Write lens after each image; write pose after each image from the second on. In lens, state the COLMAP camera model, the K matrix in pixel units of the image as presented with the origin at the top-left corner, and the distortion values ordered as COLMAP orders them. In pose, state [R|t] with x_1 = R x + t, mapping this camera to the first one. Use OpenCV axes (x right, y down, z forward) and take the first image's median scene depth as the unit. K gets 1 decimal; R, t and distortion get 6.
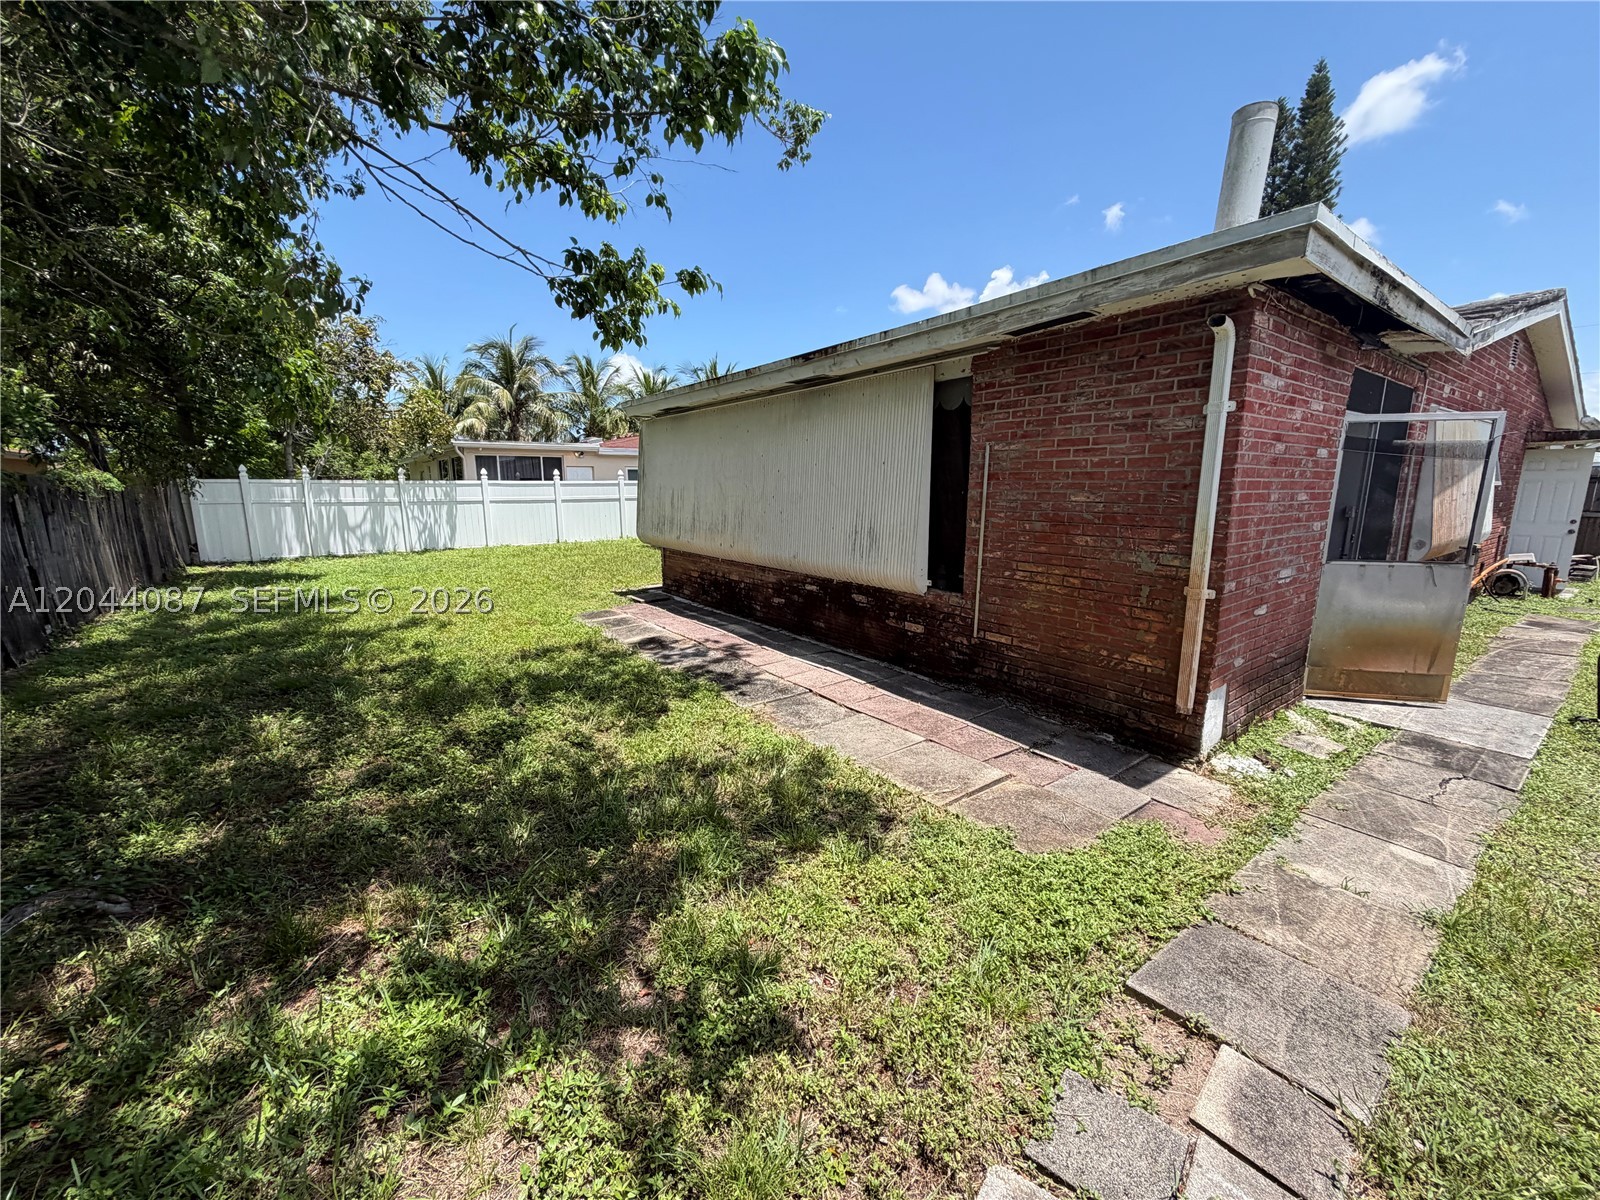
lens RADIAL K [[636.4, 0, 798.4], [0, 636.4, 605.9], [0, 0, 1]] dist [-0.000541, 0.000918]
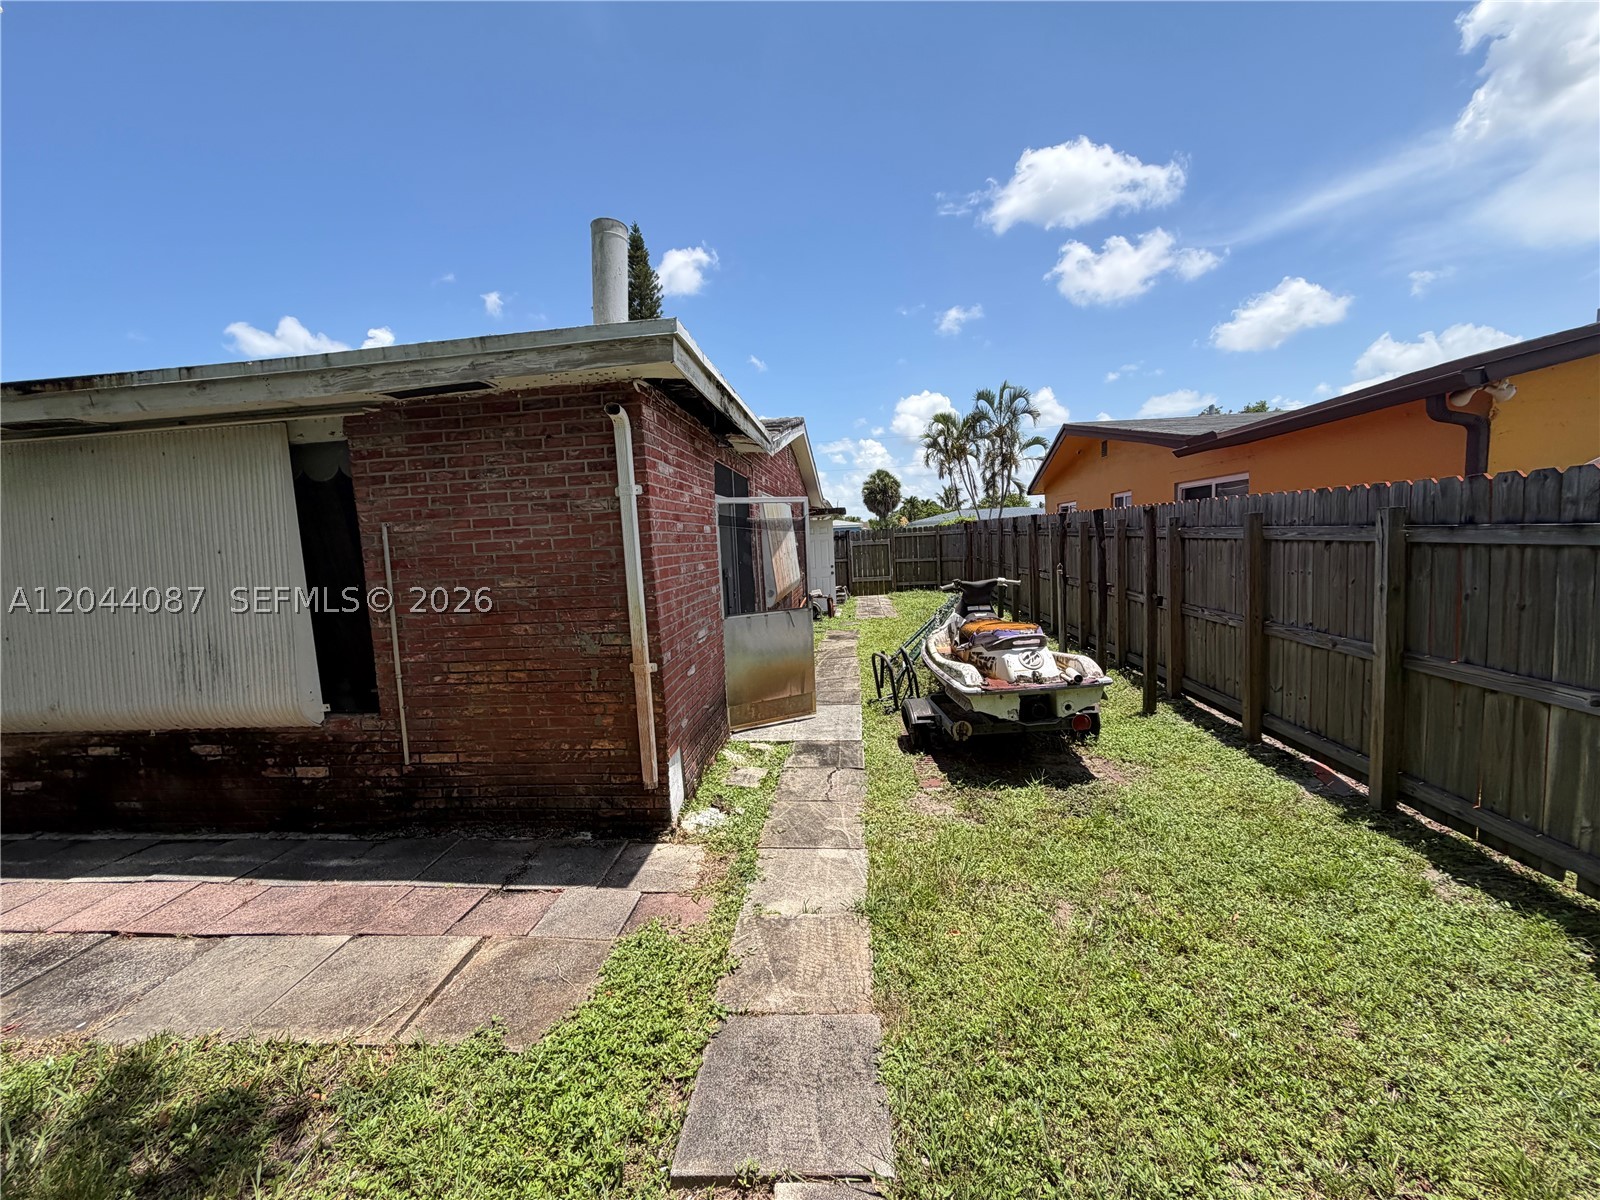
lens RADIAL K [[636.4, 0, 793.7], [0, 636.4, 607.2], [0, 0, 1]] dist [-0.000541, 0.000918]
pose [[0.670227, -0.107985, 0.734258, 0.048758], [0.184348, 0.982574, -0.023768, -0.042583], [-0.718896, 0.151289, 0.678454, 0.110232]]
